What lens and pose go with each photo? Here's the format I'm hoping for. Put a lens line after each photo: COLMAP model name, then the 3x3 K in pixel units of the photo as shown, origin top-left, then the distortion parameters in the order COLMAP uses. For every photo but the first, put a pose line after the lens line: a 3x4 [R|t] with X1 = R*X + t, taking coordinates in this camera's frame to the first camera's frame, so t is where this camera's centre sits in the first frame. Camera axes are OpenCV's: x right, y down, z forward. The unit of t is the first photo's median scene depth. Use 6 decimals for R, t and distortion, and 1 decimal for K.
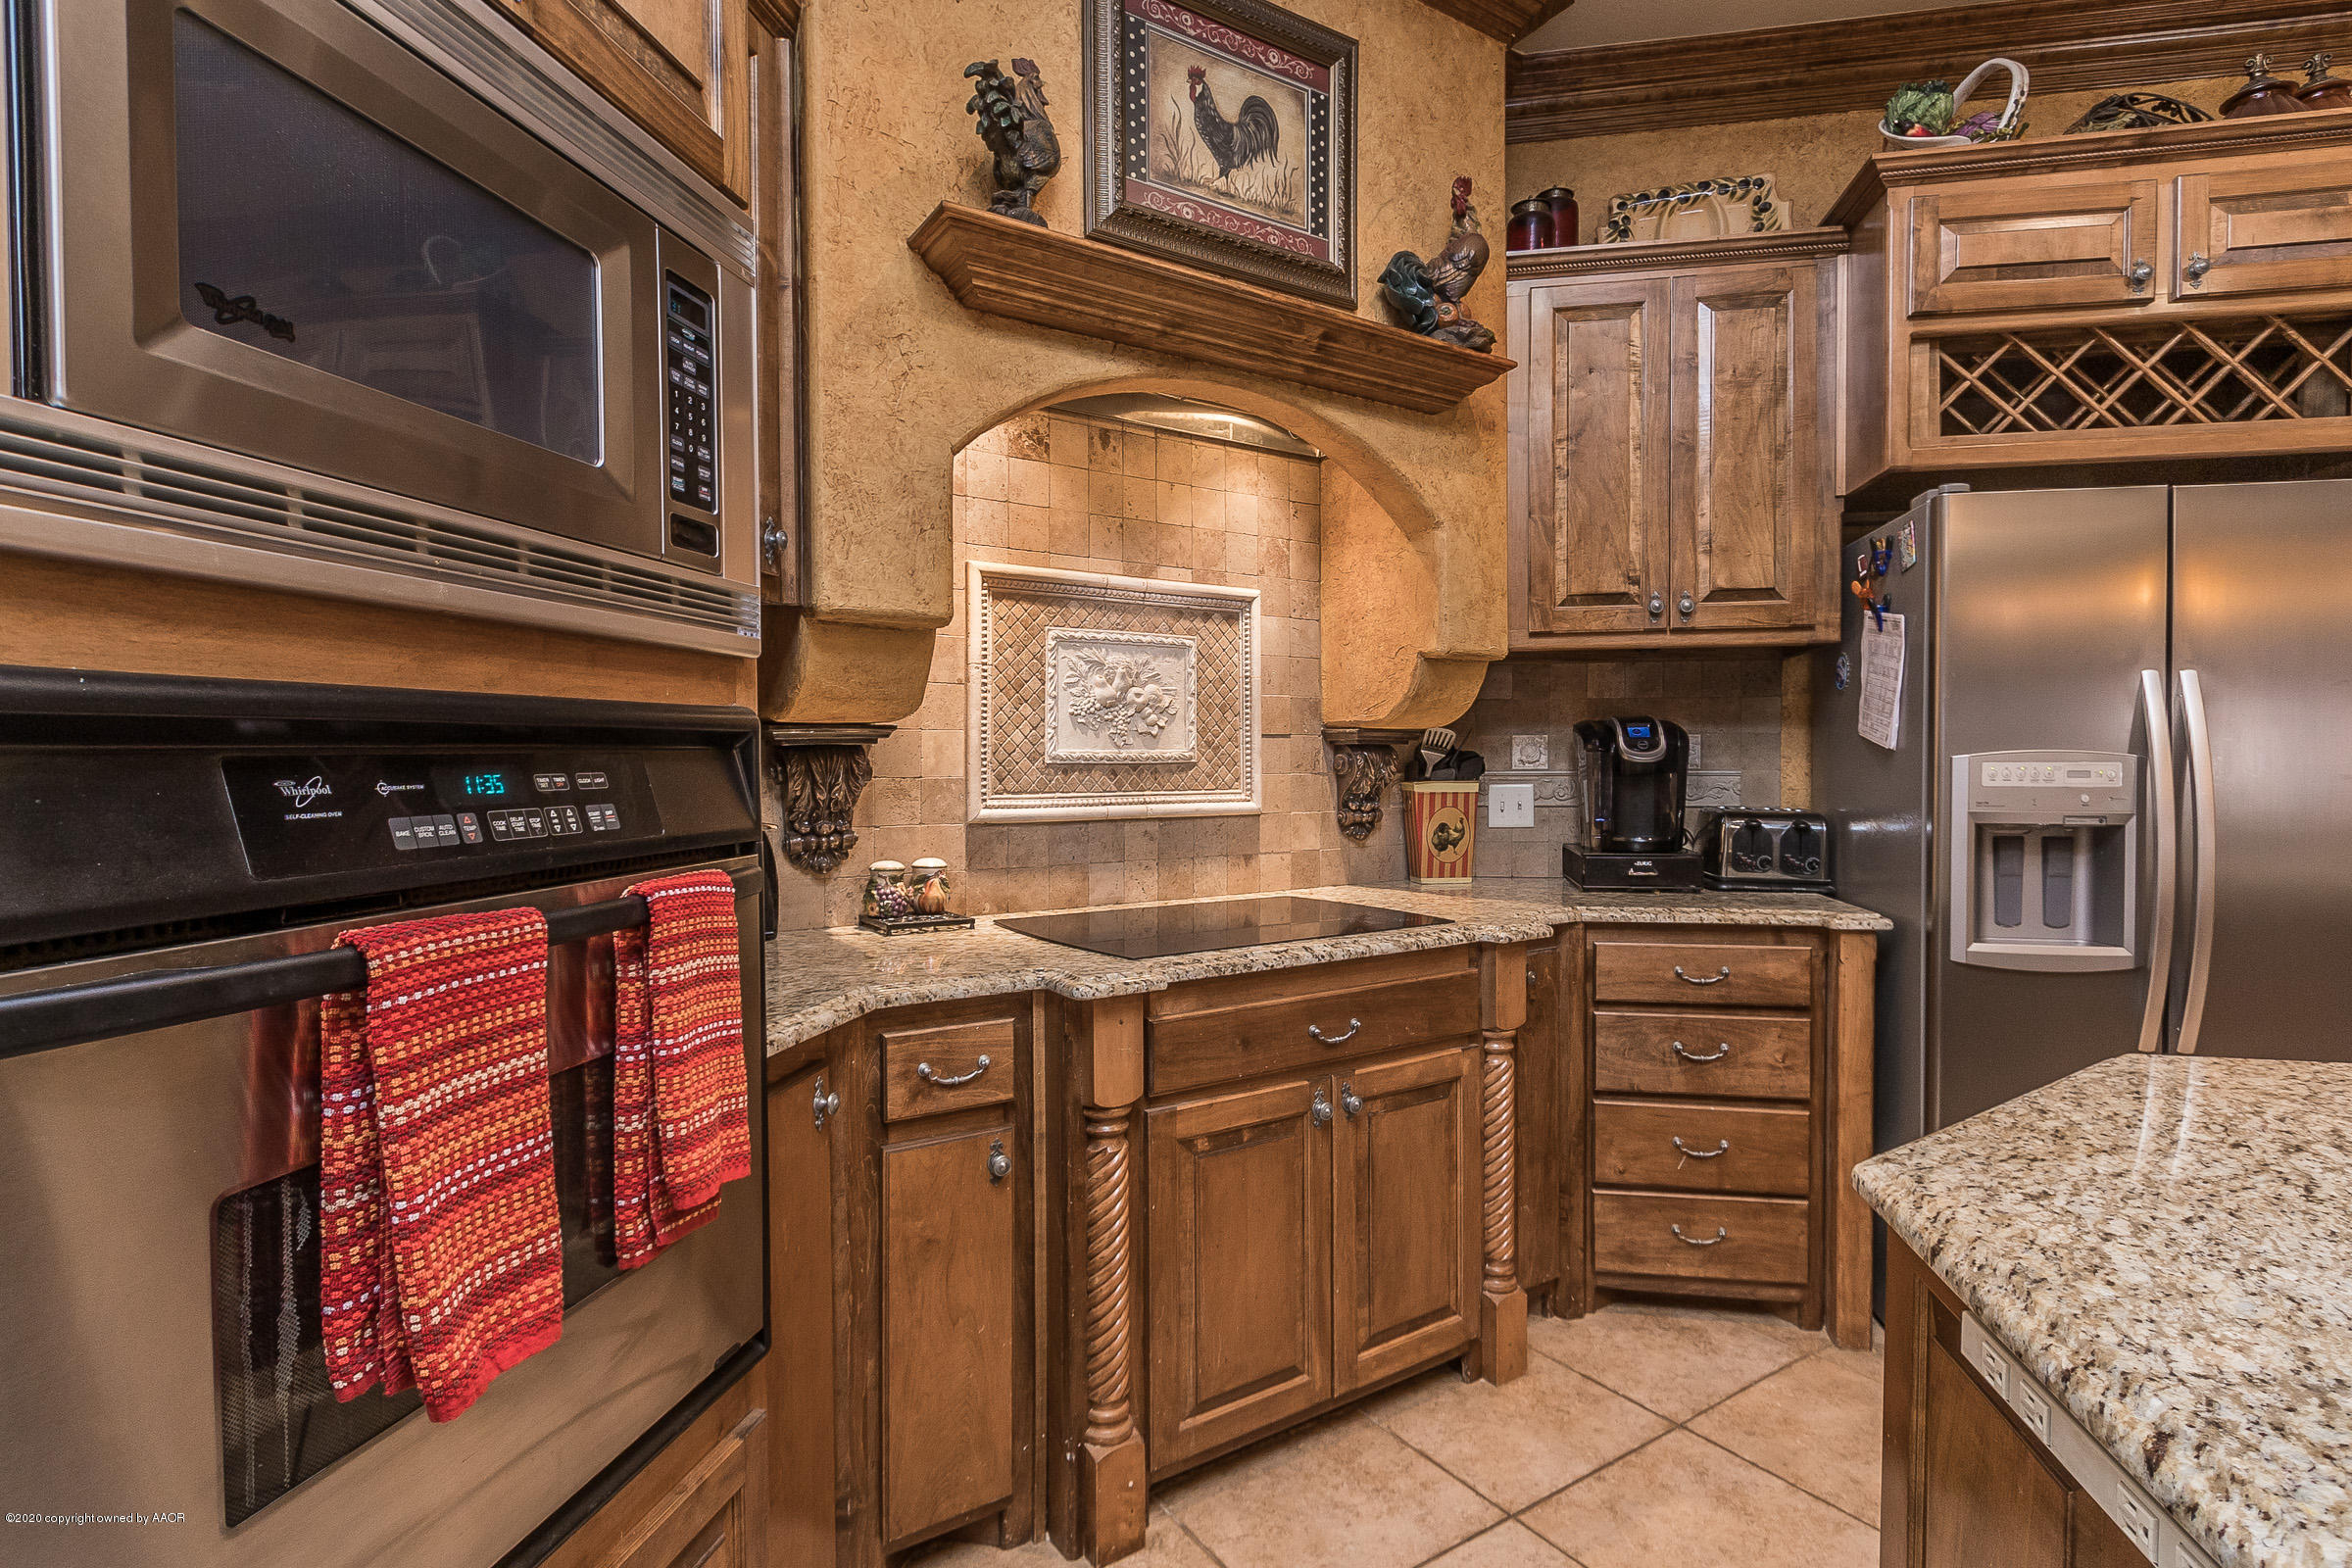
lens RADIAL K [[1136.6, 0, 1176.0], [0, 1136.6, 784.0], [0, 0, 1]] dist [0.000883, -0.000194]
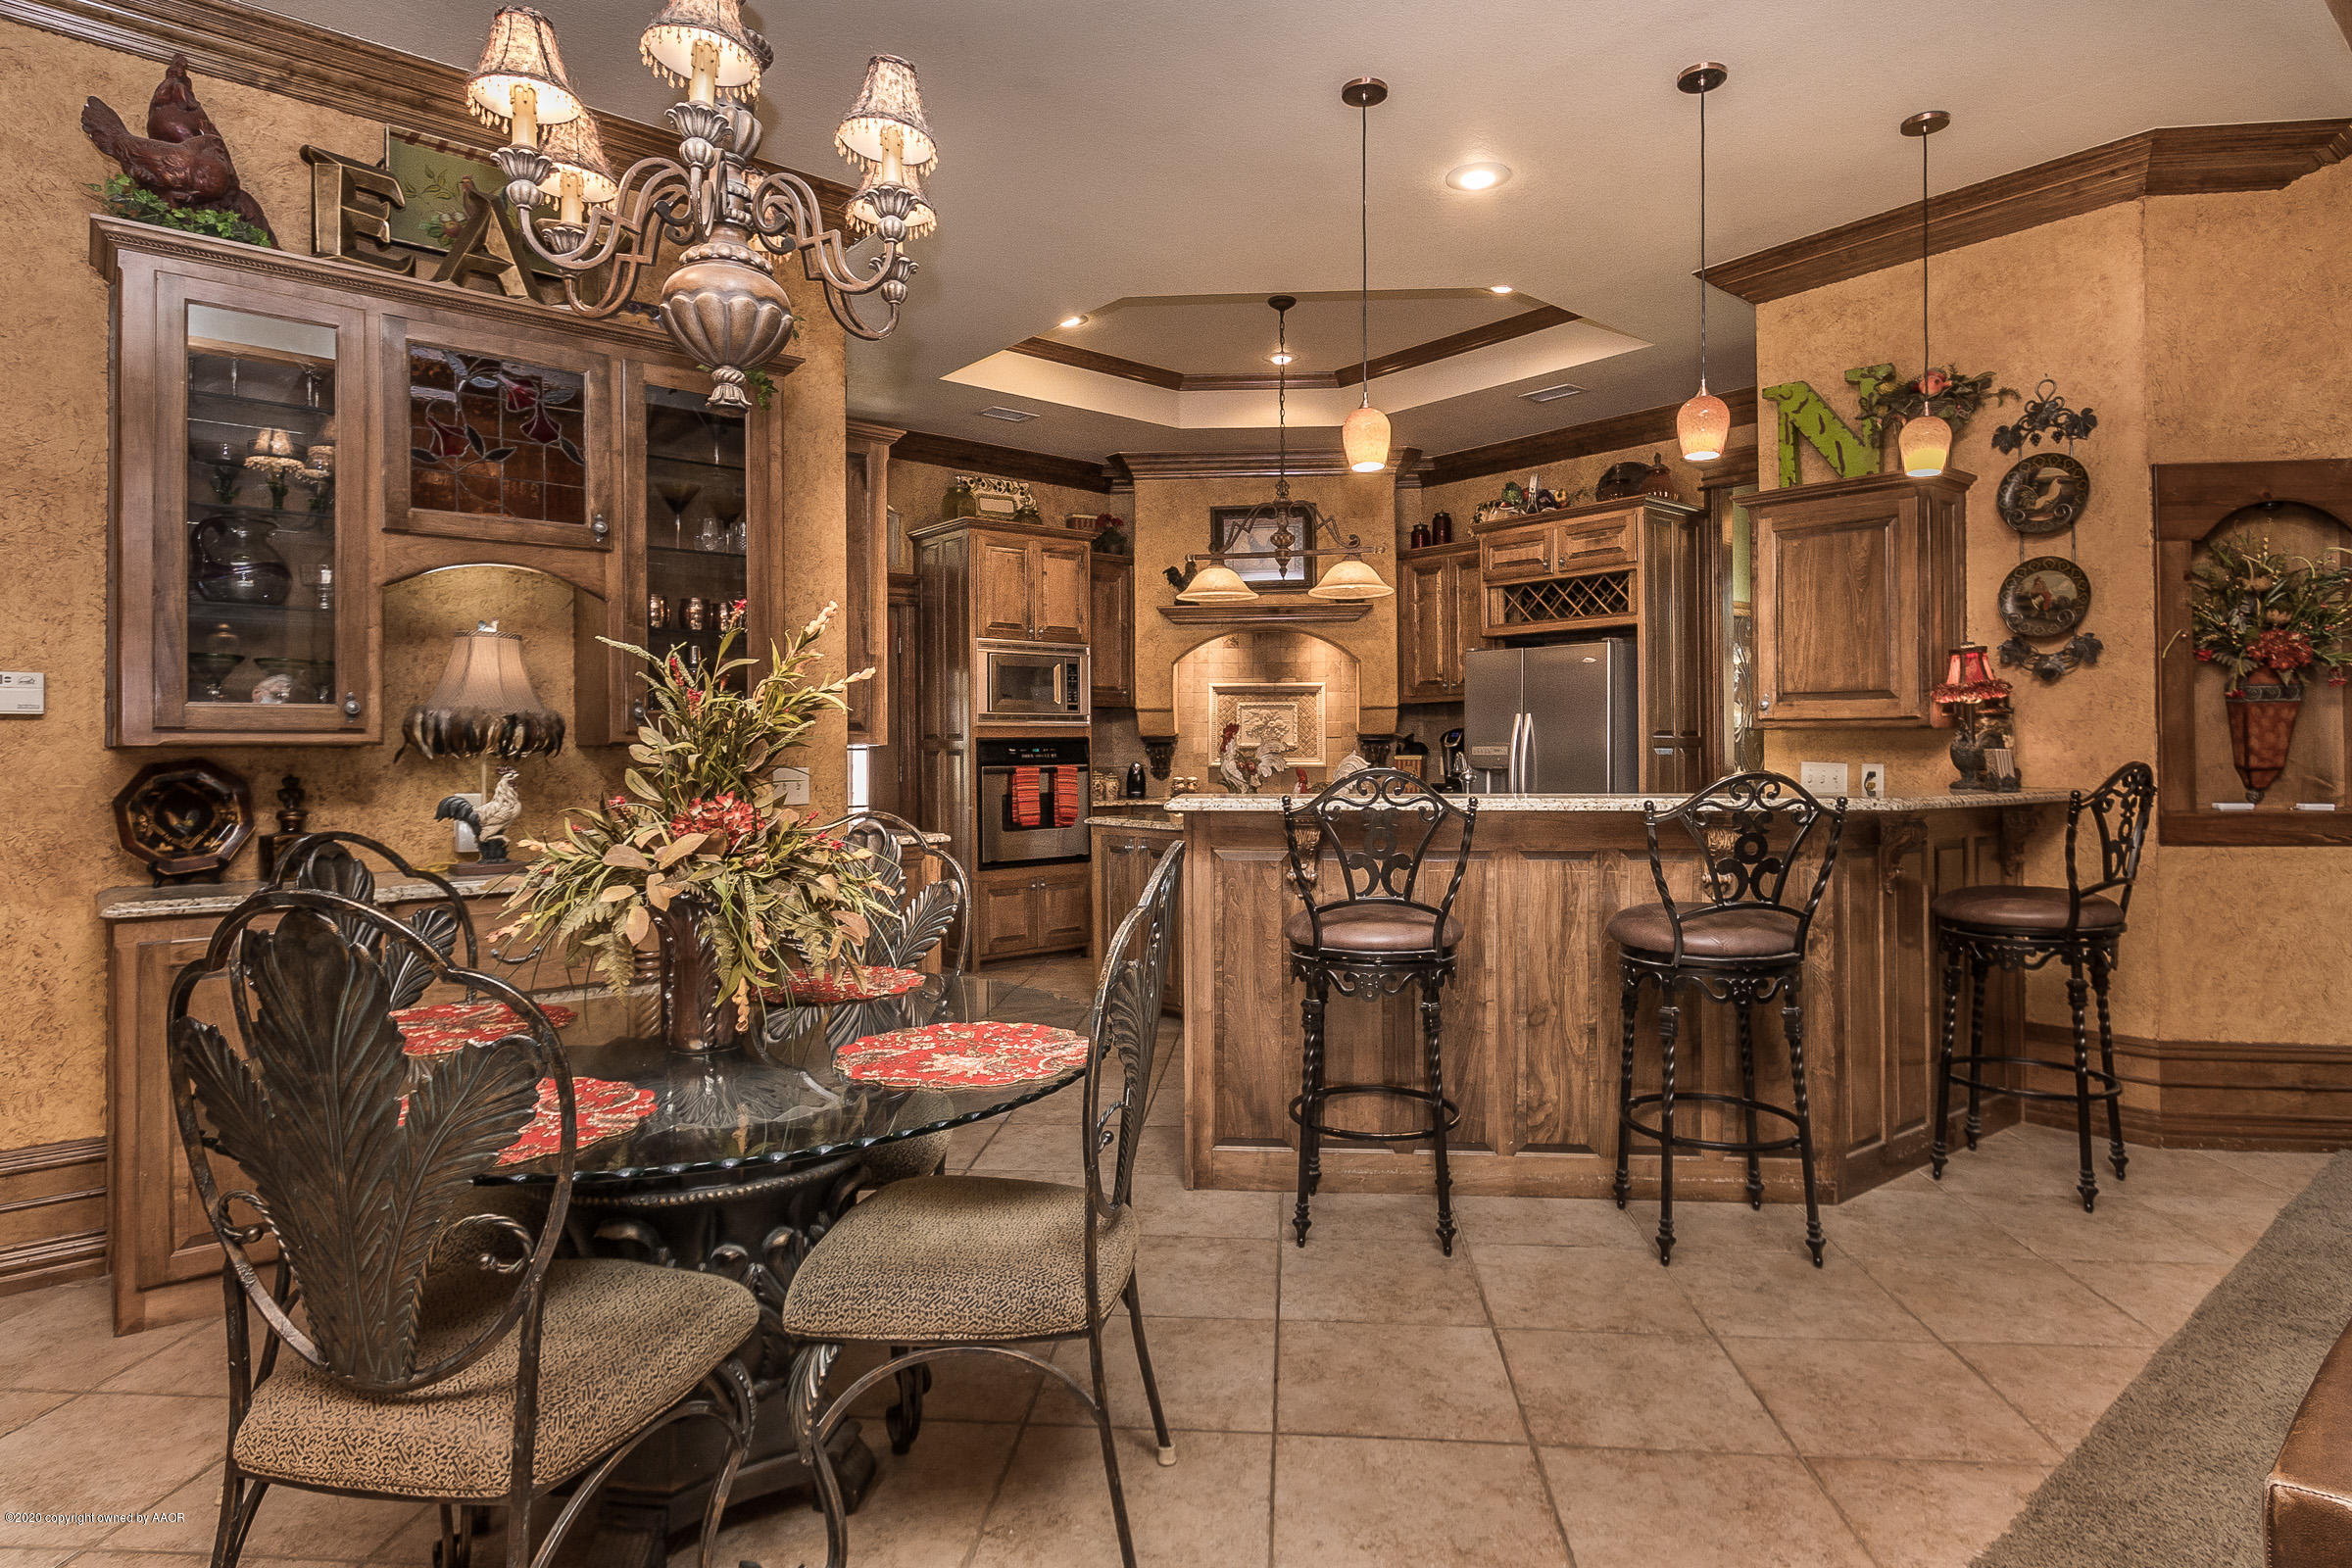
lens RADIAL K [[1245.7, 0, 1176.0], [0, 1245.7, 784.0], [0, 0, 1]] dist [-0.021974, 0.000111]
pose [[0.774711, 0.015175, -0.632133, 1.884461], [-0.011800, 0.999885, 0.009541, 0.048113], [0.632205, 0.000067, 0.774801, -1.686962]]
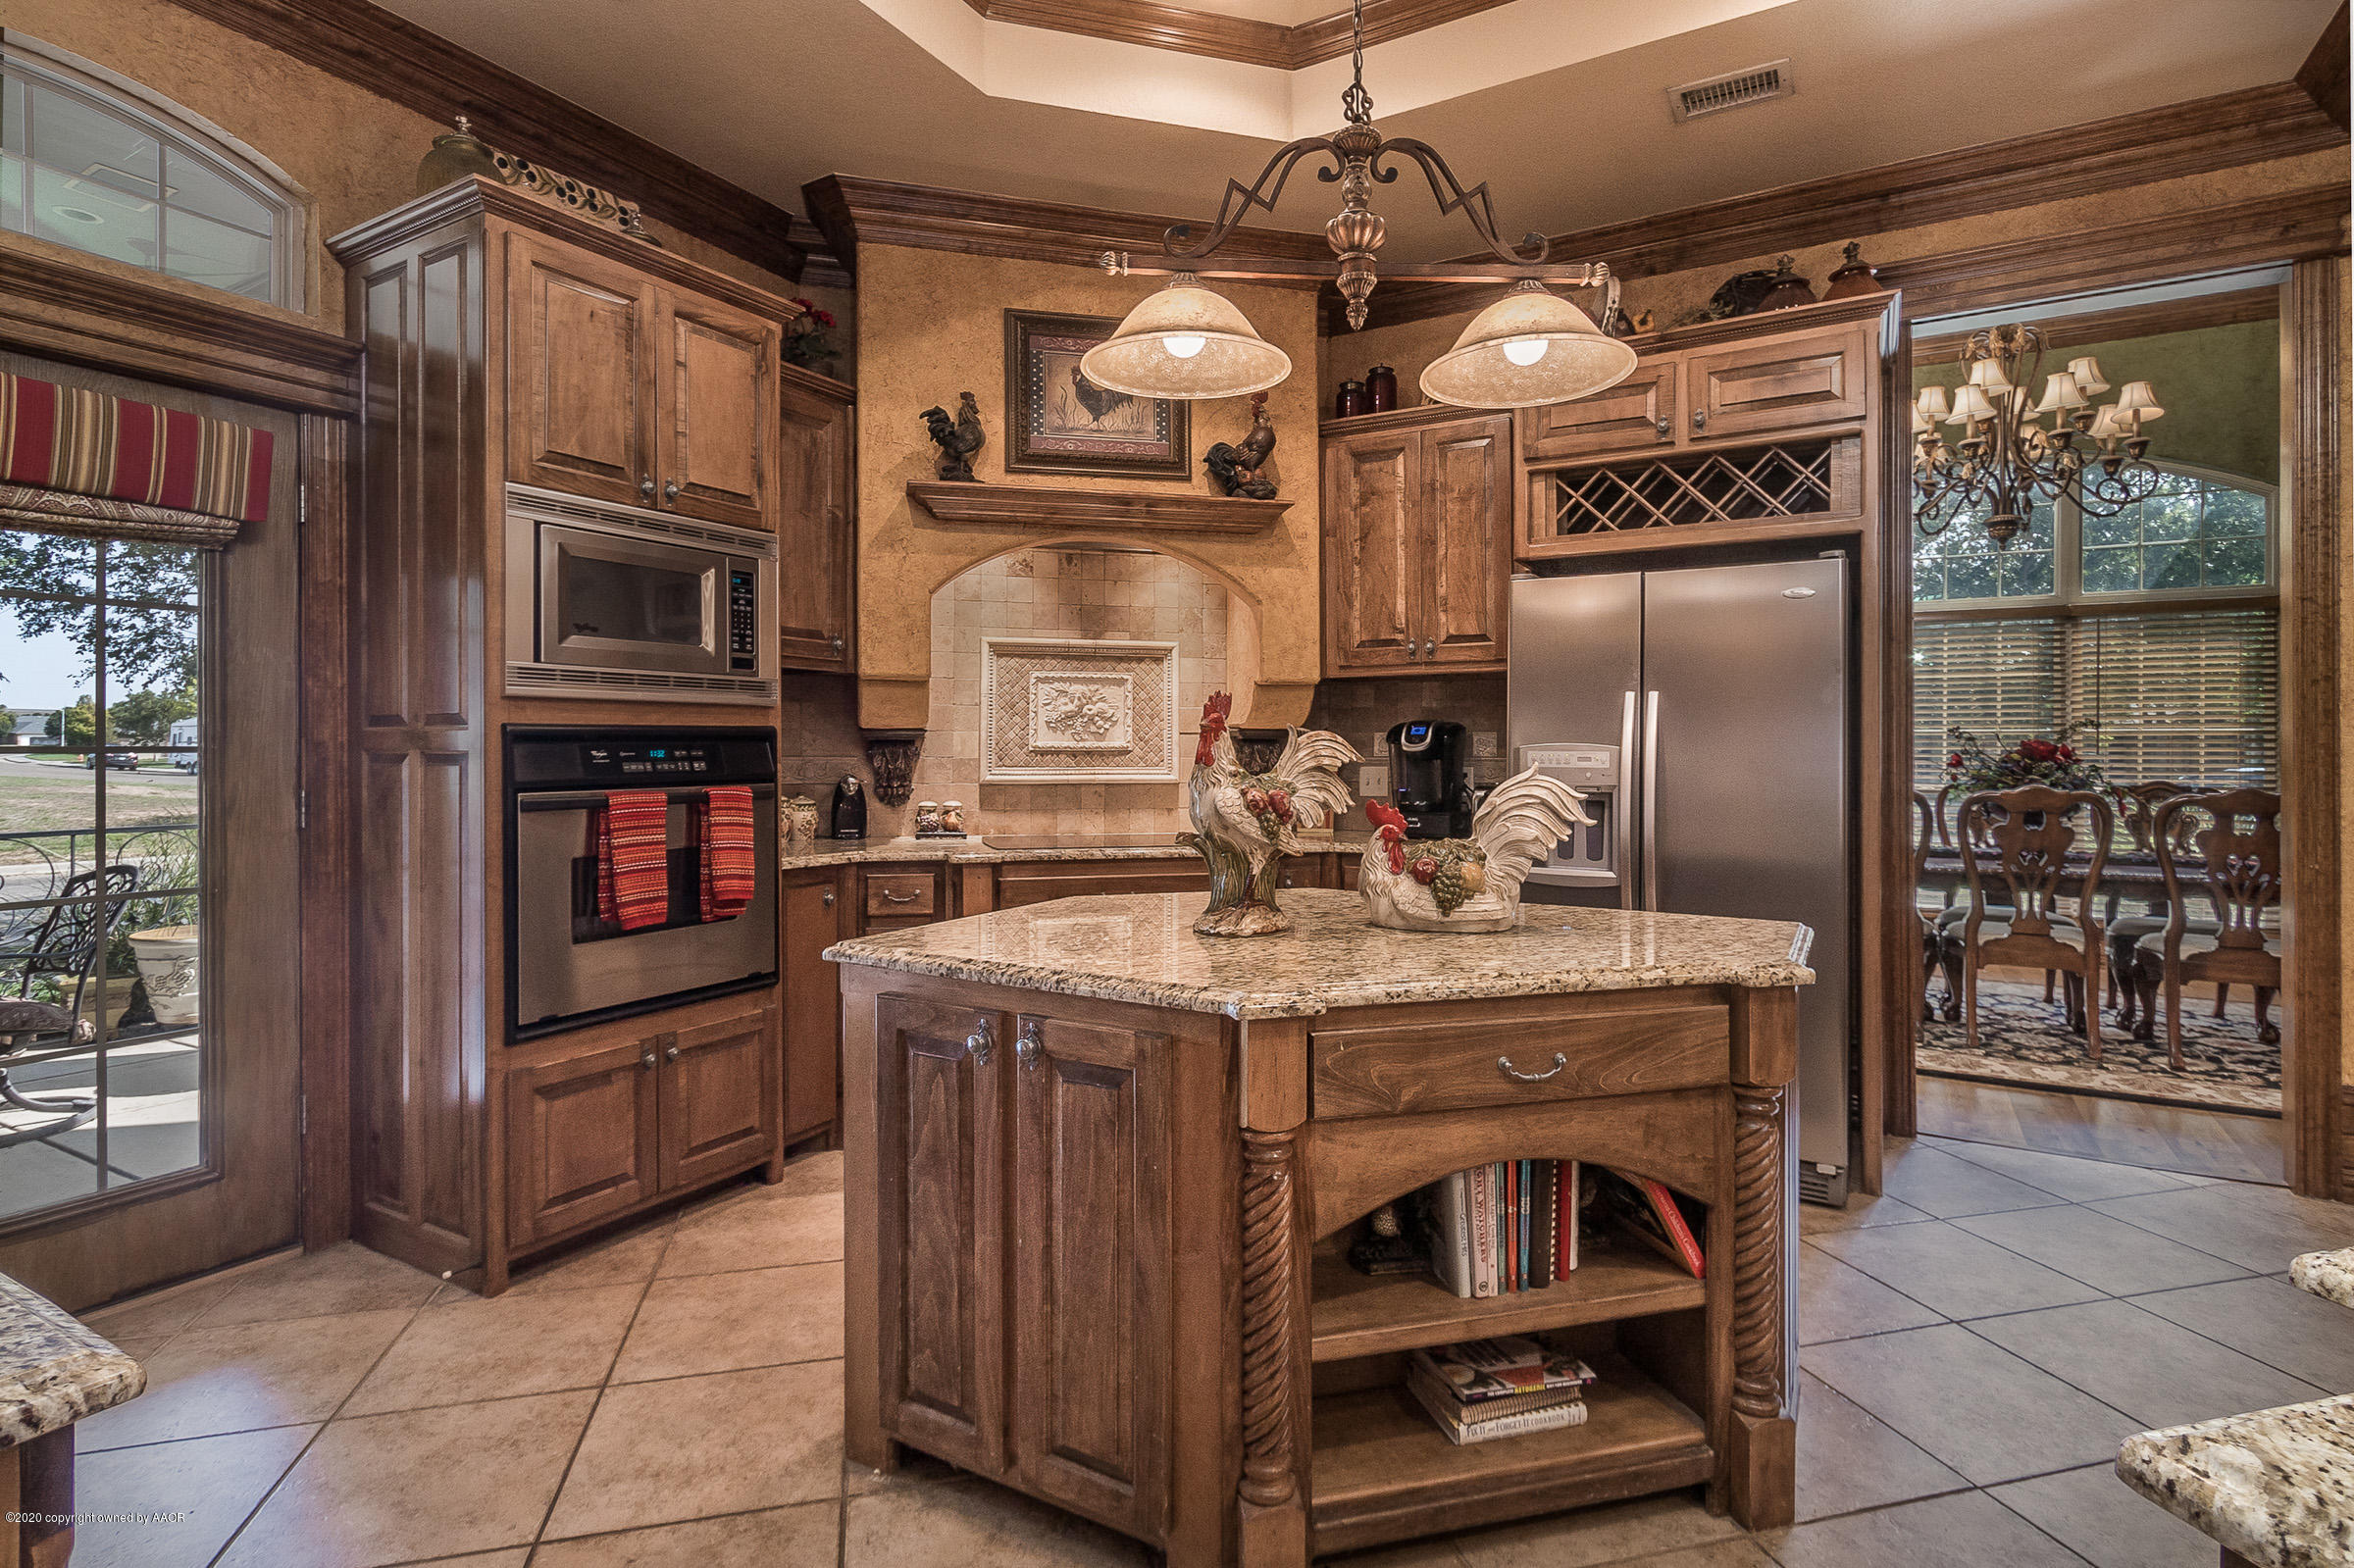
lens RADIAL K [[1133.6, 0, 1176.2], [0, 1133.6, 752.5], [0, 0, 1]] dist [0.002985, 0.000119]
pose [[0.942964, 0.004444, -0.332864, 0.688614], [-0.010986, 0.999782, -0.017774, 0.014246], [0.332712, 0.020418, 0.942807, -0.570064]]
